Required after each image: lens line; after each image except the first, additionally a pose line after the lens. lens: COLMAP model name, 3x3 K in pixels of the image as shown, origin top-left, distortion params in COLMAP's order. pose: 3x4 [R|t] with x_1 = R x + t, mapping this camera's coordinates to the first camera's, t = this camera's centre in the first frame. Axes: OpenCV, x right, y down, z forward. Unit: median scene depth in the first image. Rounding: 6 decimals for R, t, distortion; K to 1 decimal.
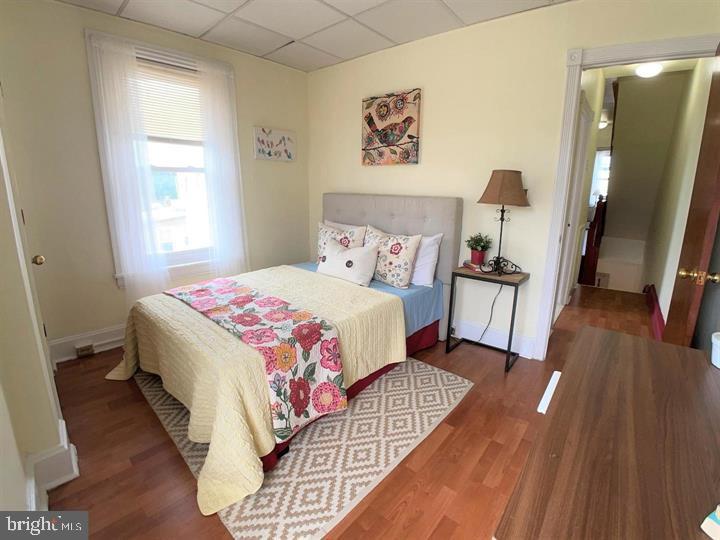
lens RADIAL K [[348.6, 0, 352.4], [0, 348.6, 265.2], [0, 0, 1]] dist [-0.103176, 0.015253]
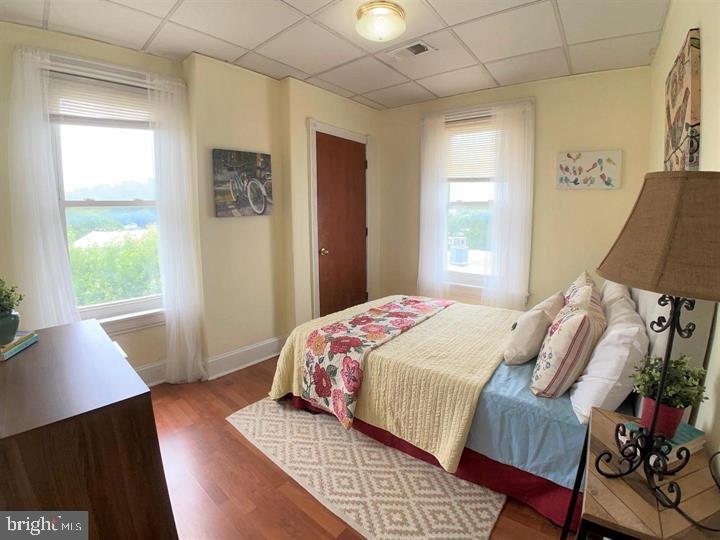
lens RADIAL K [[323.2, 0, 360.0], [0, 323.2, 270.0], [0, 0, 1]] dist [-0.132695, 0.000388]
pose [[-0.007827, 0.146579, -0.989168, 0.827985], [-0.214210, 0.965990, 0.144839, -0.193303], [0.976756, 0.213023, 0.023838, 0.884020]]
